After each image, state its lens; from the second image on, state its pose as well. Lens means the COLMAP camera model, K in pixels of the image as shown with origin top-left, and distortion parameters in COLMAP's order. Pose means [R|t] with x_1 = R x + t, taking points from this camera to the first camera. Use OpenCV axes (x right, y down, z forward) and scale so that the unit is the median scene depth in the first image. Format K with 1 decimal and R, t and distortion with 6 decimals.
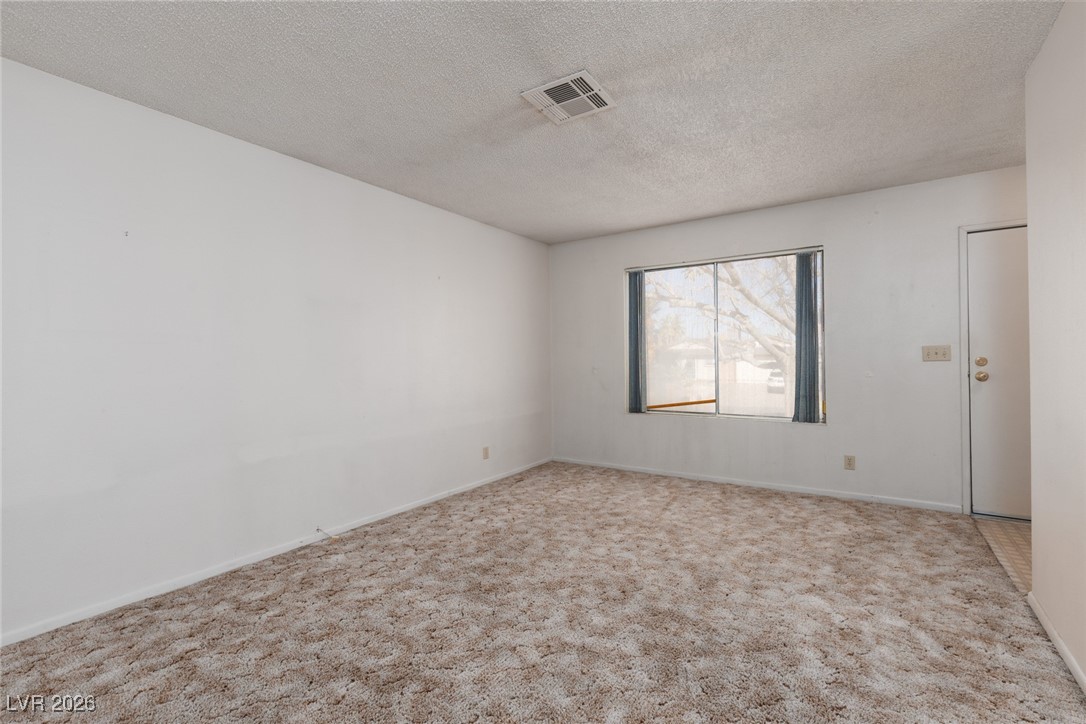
lens RADIAL K [[489.7, 0, 543.2], [0, 489.7, 361.9], [0, 0, 1]] dist [0.010123, -0.001869]
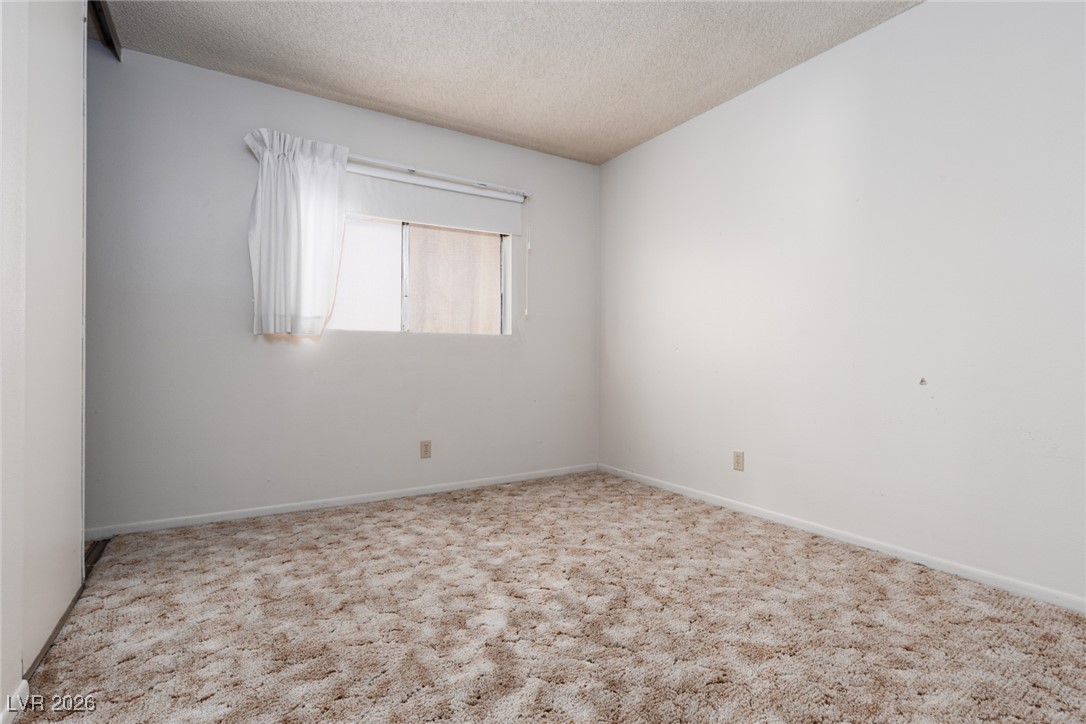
lens RADIAL K [[523.6, 0, 543.4], [0, 523.6, 360.2], [0, 0, 1]] dist [-0.004771, -0.000277]
pose [[0.915846, 0.019395, -0.401061, 0.406797], [-0.021524, 0.999768, -0.000803, 0.072858], [0.400953, 0.009368, 0.916051, 0.402348]]
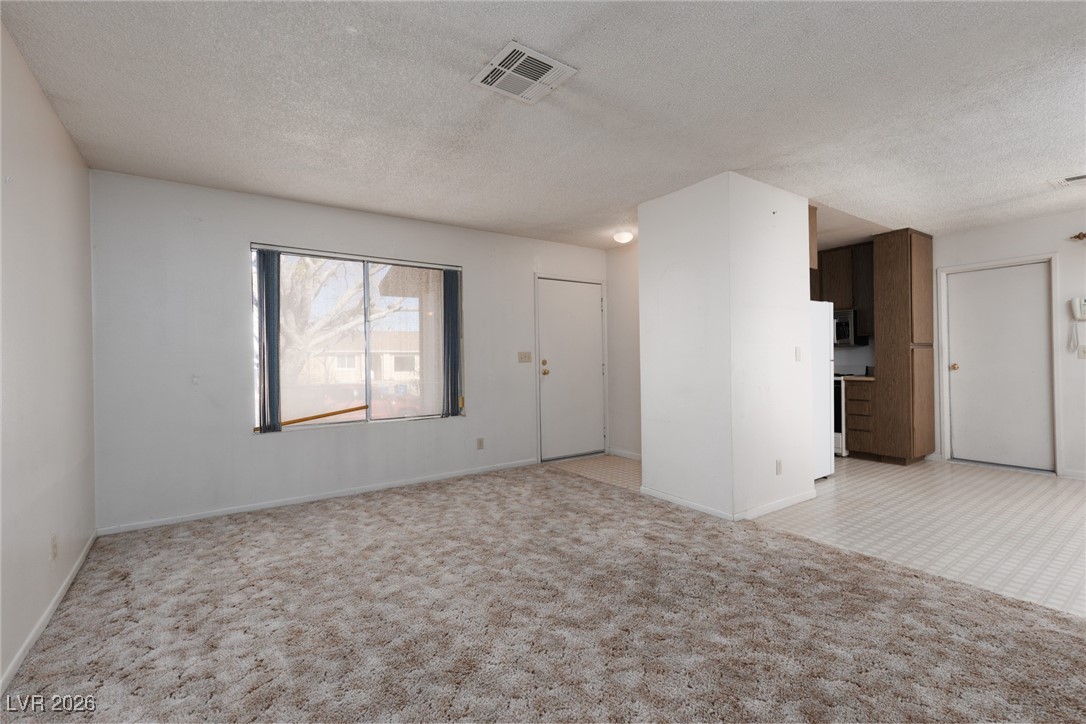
lens RADIAL K [[489.7, 0, 549.6], [0, 489.7, 359.7], [0, 0, 1]] dist [0.010123, -0.001869]
pose [[0.354260, 0.002568, 0.935144, -0.575634], [0.016550, 0.999822, -0.009015, 0.005479], [-0.935001, 0.018670, 0.354154, 0.461423]]
